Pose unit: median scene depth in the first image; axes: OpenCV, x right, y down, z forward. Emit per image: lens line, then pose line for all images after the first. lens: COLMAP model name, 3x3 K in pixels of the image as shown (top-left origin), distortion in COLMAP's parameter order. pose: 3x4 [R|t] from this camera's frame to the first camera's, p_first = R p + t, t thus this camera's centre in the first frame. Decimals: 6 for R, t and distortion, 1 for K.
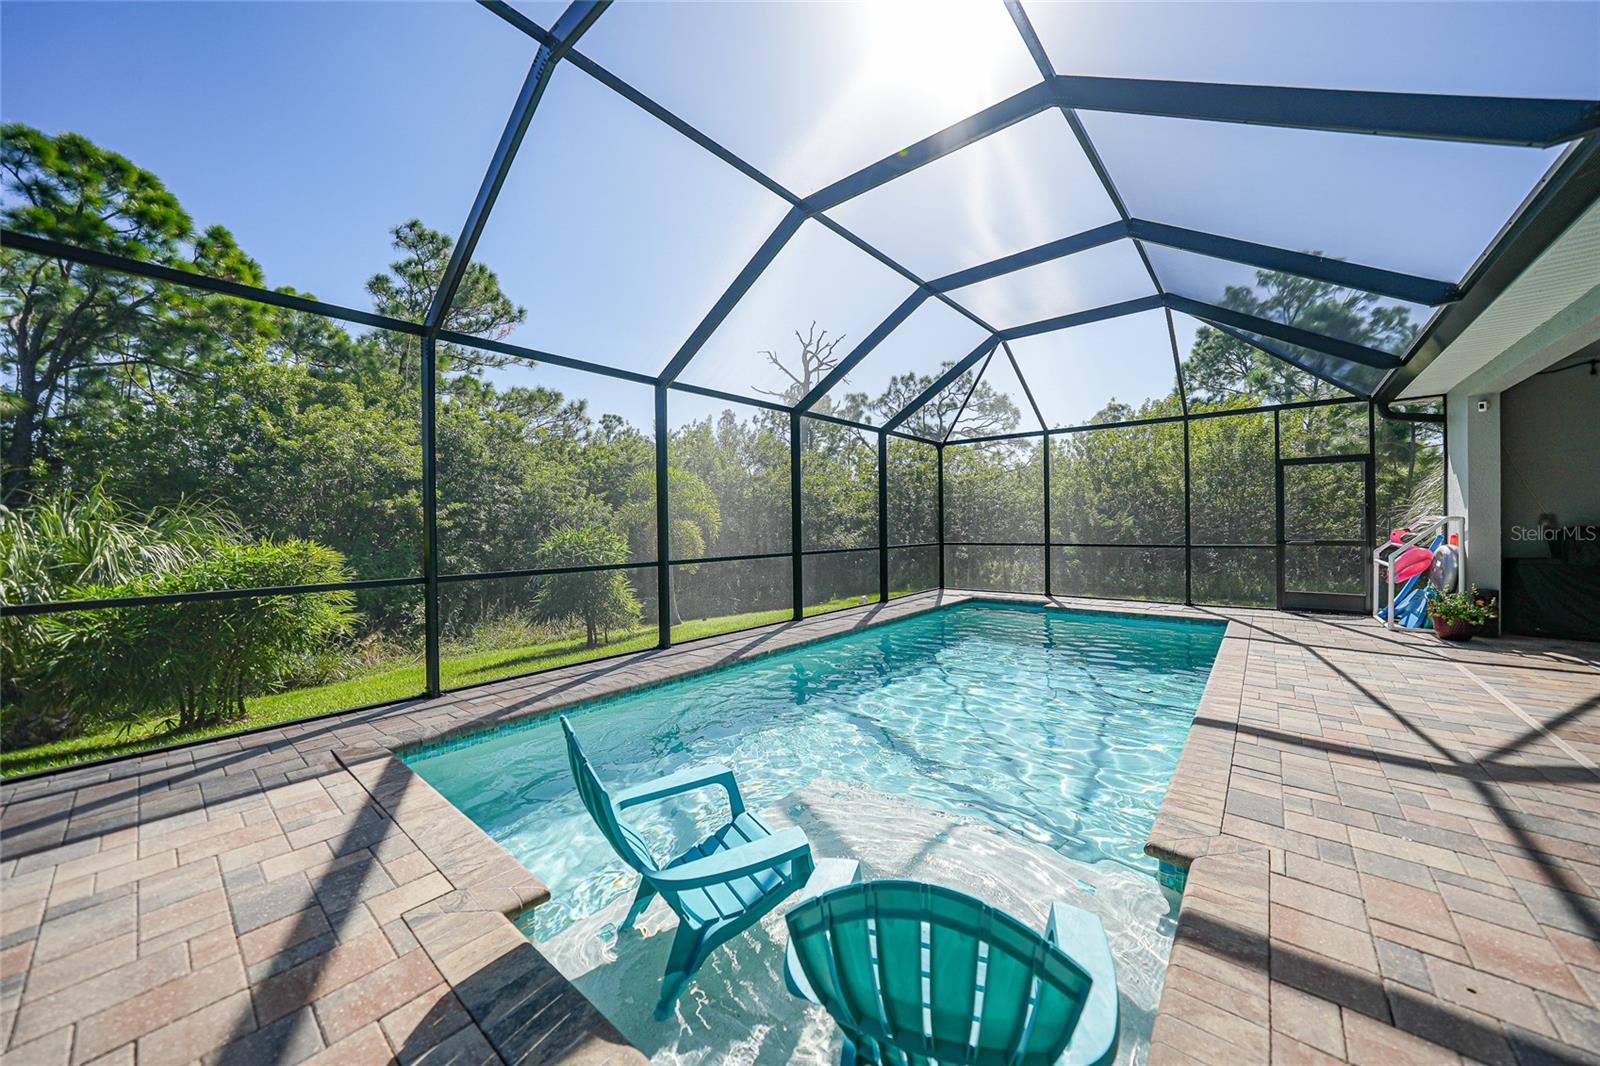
lens RADIAL K [[562.2, 0, 792.9], [0, 562.2, 538.5], [0, 0, 1]] dist [-0.020464, 0.002608]
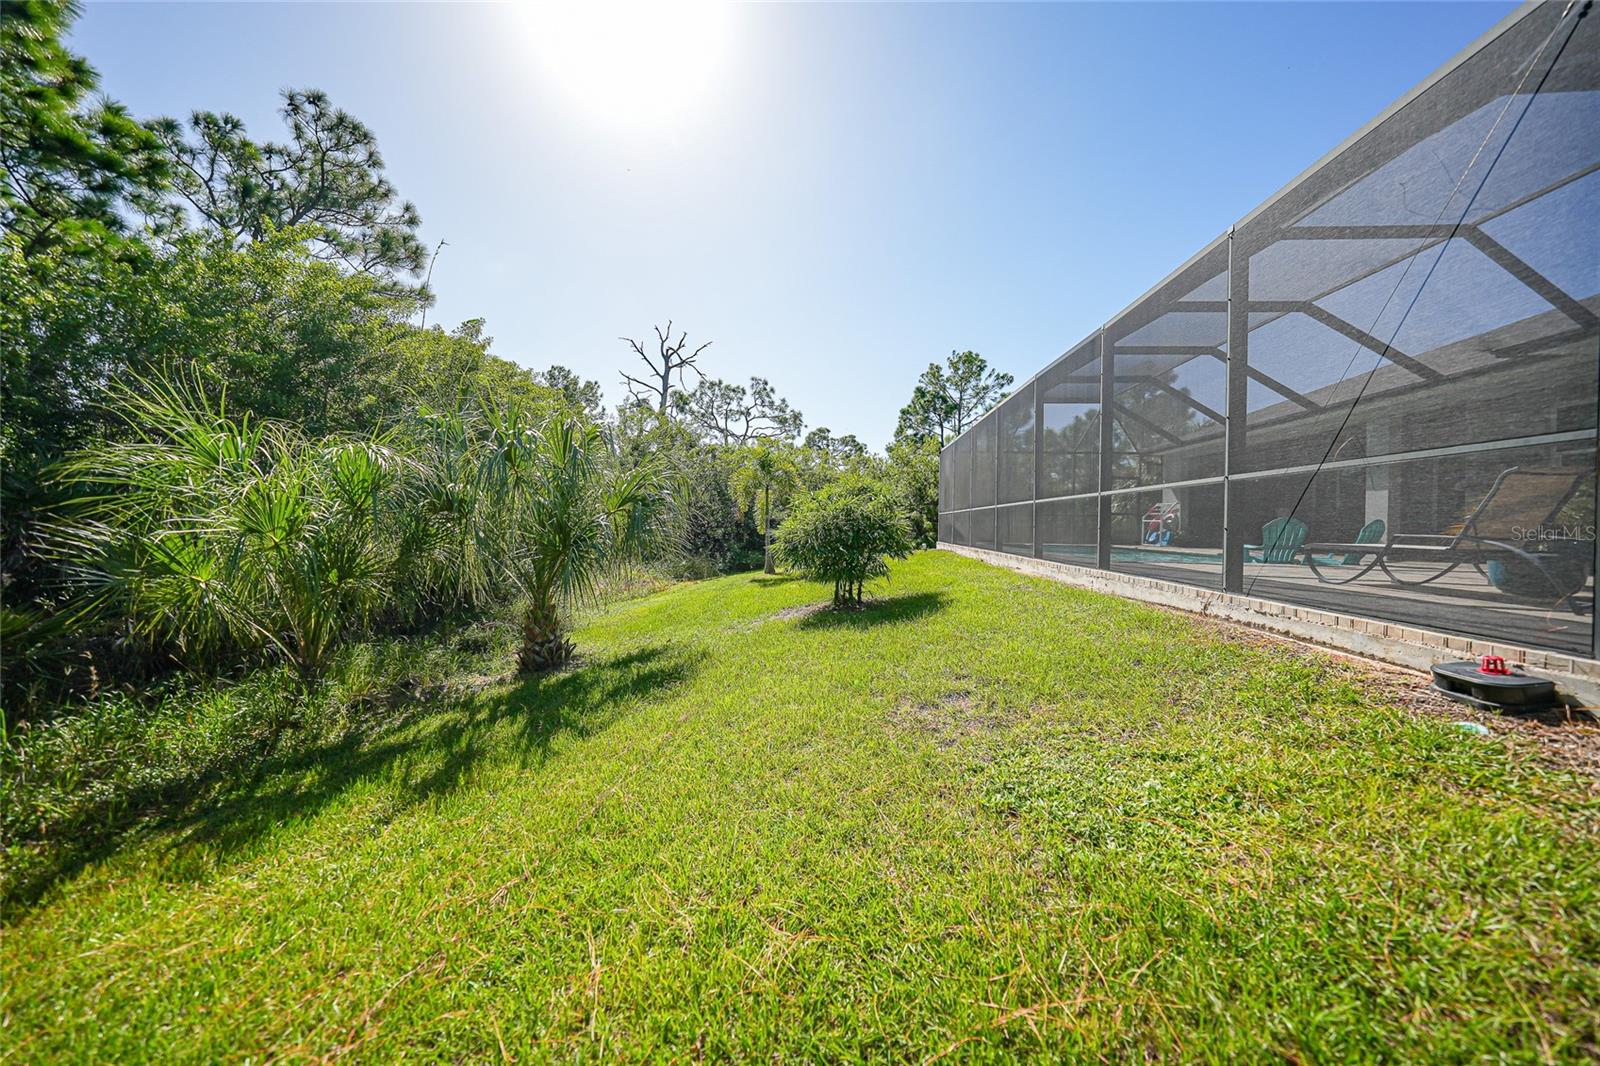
lens RADIAL K [[562.2, 0, 793.2], [0, 562.2, 529.2], [0, 0, 1]] dist [-0.020464, 0.002608]
pose [[0.807895, 0.023946, 0.588840, -1.404513], [-0.014307, 0.999677, -0.021024, 0.130440], [-0.589153, 0.008561, 0.807976, -0.058500]]
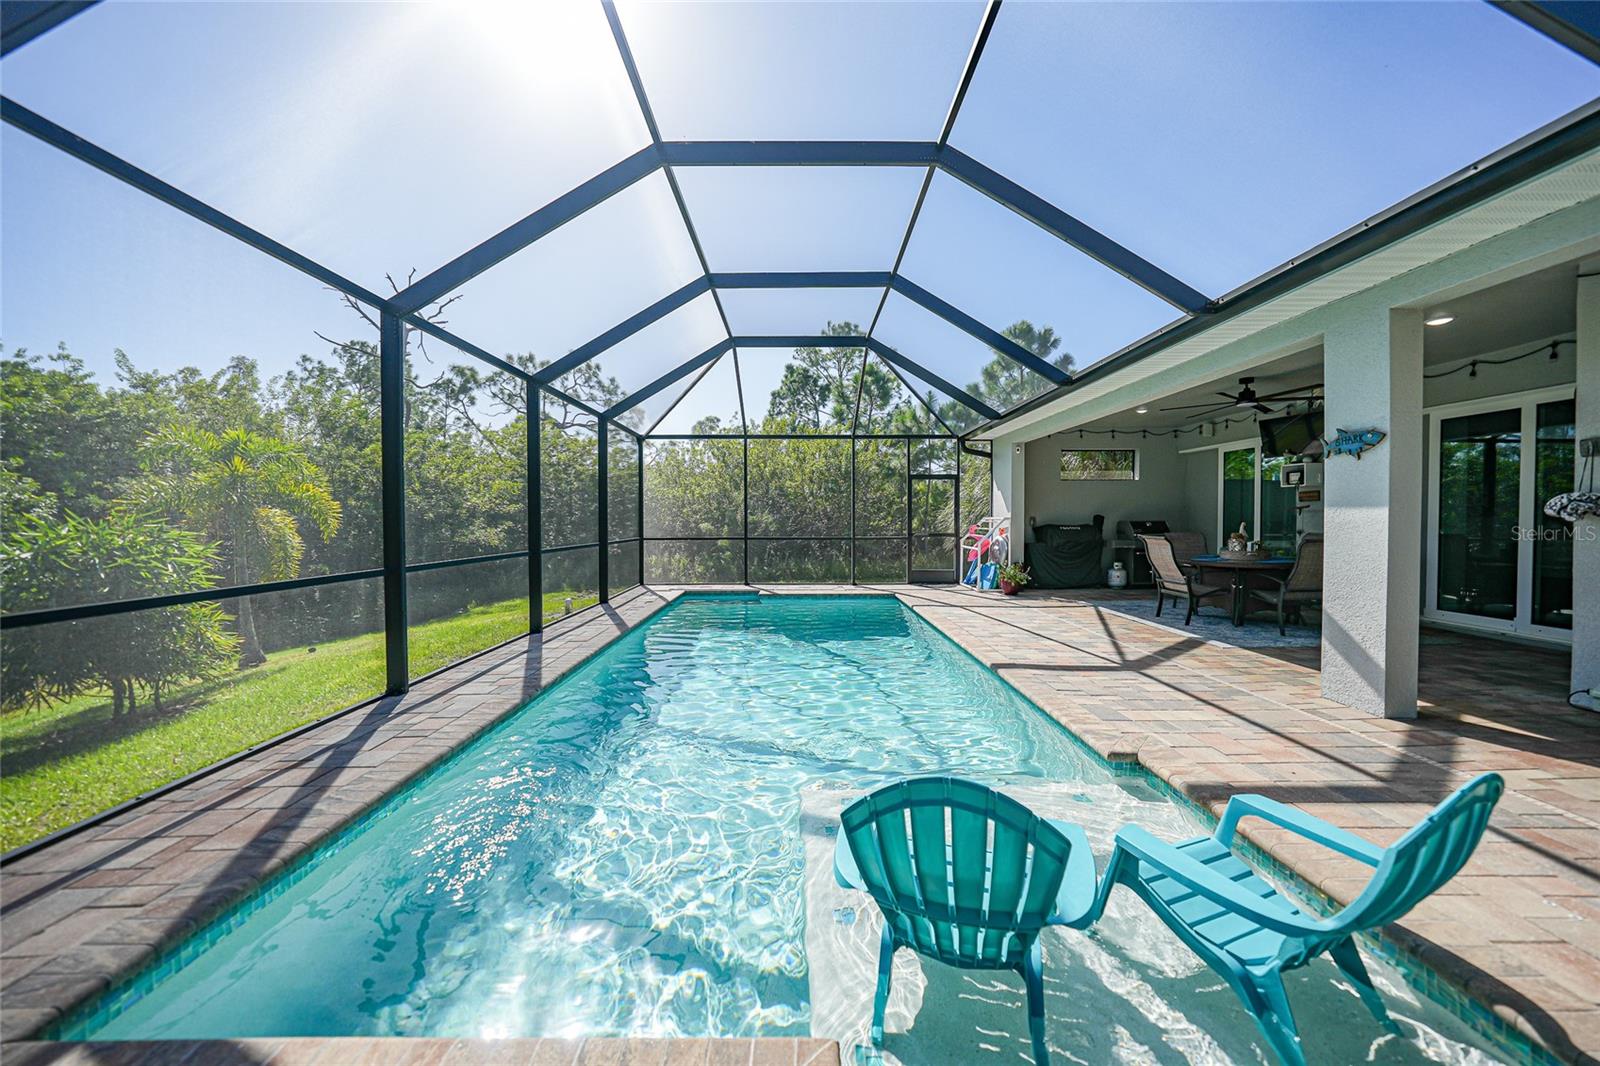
lens RADIAL K [[562.2, 0, 791.7], [0, 562.2, 524.2], [0, 0, 1]] dist [-0.020464, 0.002608]
pose [[0.759345, 0.004739, 0.650671, -0.236538], [0.007893, 0.999833, -0.016494, 0.002815], [-0.650641, 0.017661, 0.759180, 0.130579]]
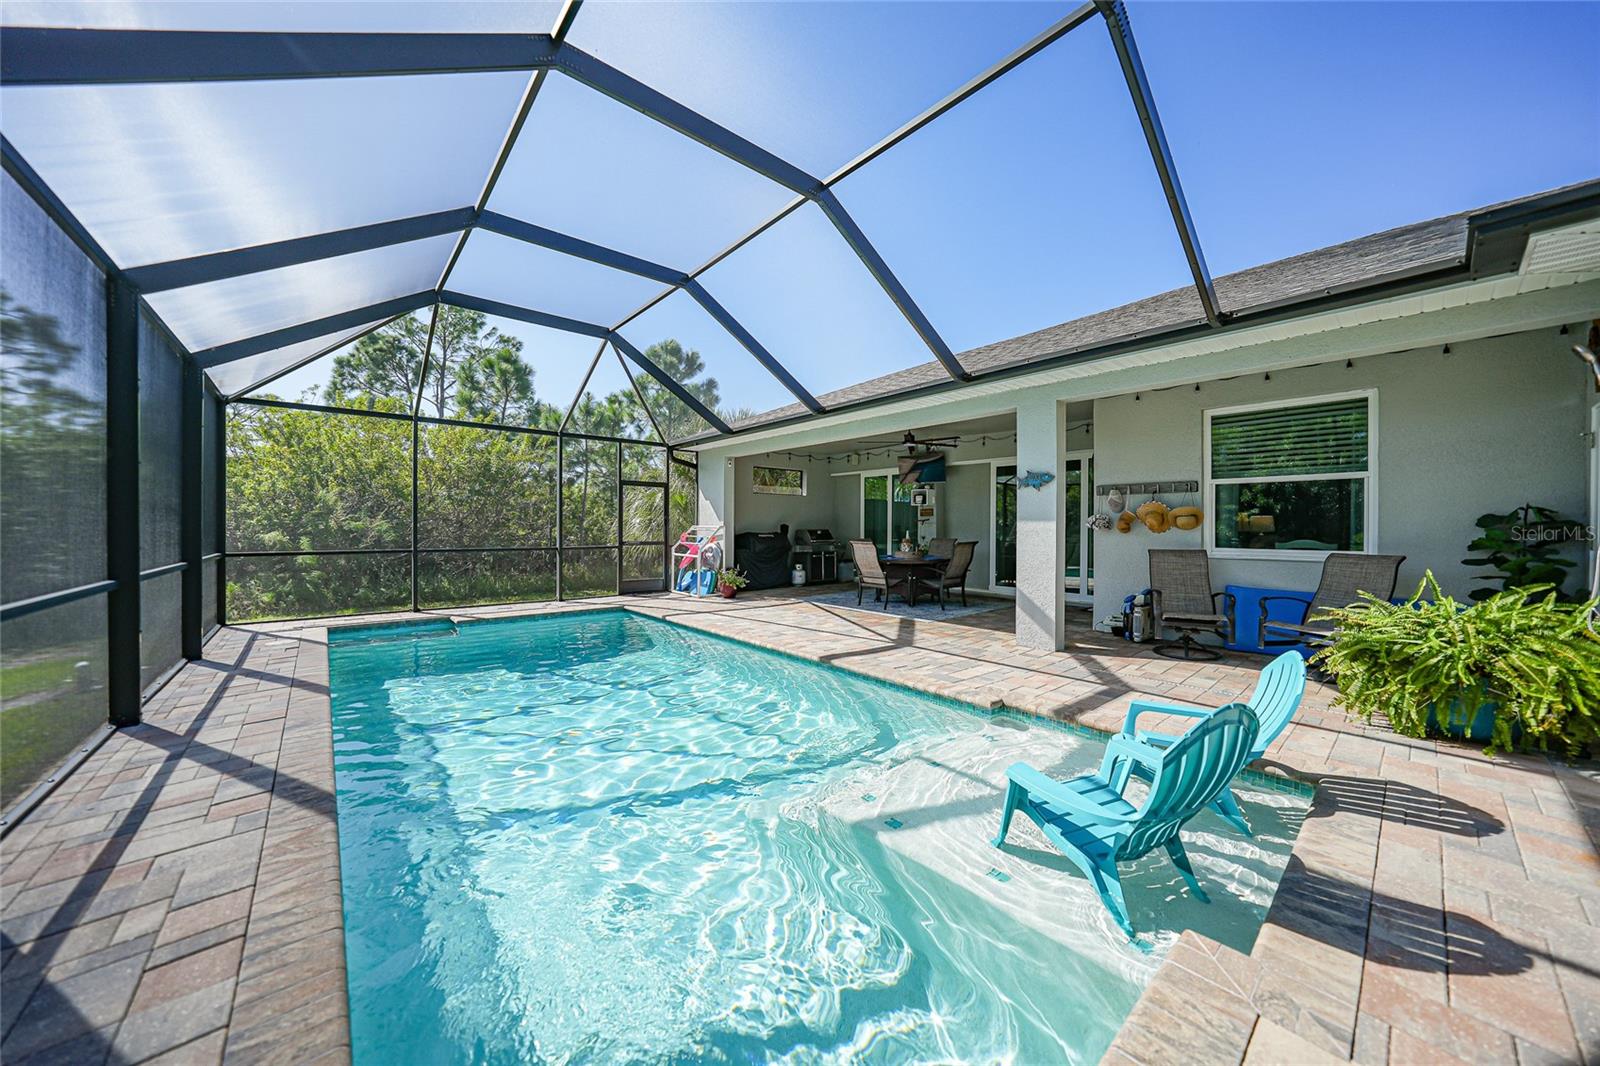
lens RADIAL K [[562.2, 0, 808.2], [0, 562.2, 526.9], [0, 0, 1]] dist [-0.020464, 0.002608]
pose [[0.140134, 0.014546, 0.990026, -0.352802], [0.018080, 0.999688, -0.017247, -0.000134], [-0.989967, 0.020317, 0.139828, 0.368636]]
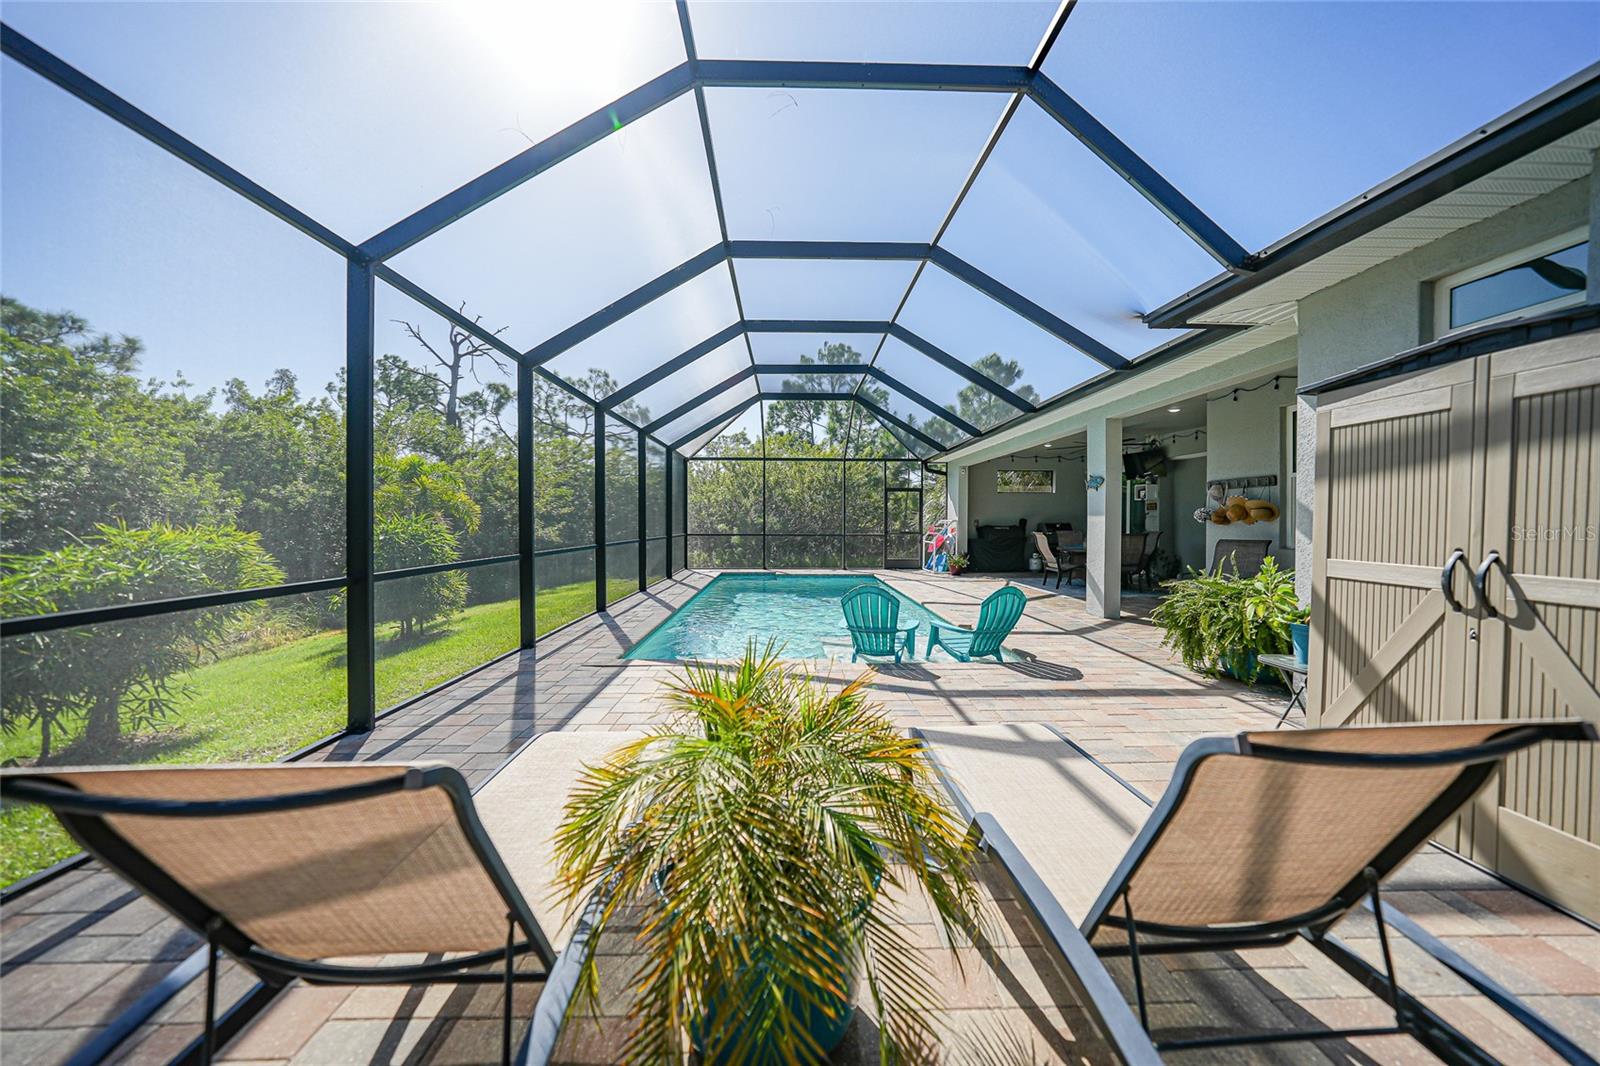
lens RADIAL K [[562.2, 0, 791.3], [0, 562.2, 532.8], [0, 0, 1]] dist [-0.020464, 0.002608]
pose [[0.749976, 0.002650, 0.661460, -0.577969], [0.002480, 0.999974, -0.006819, 0.020001], [-0.661461, 0.006754, 0.749949, -0.191369]]
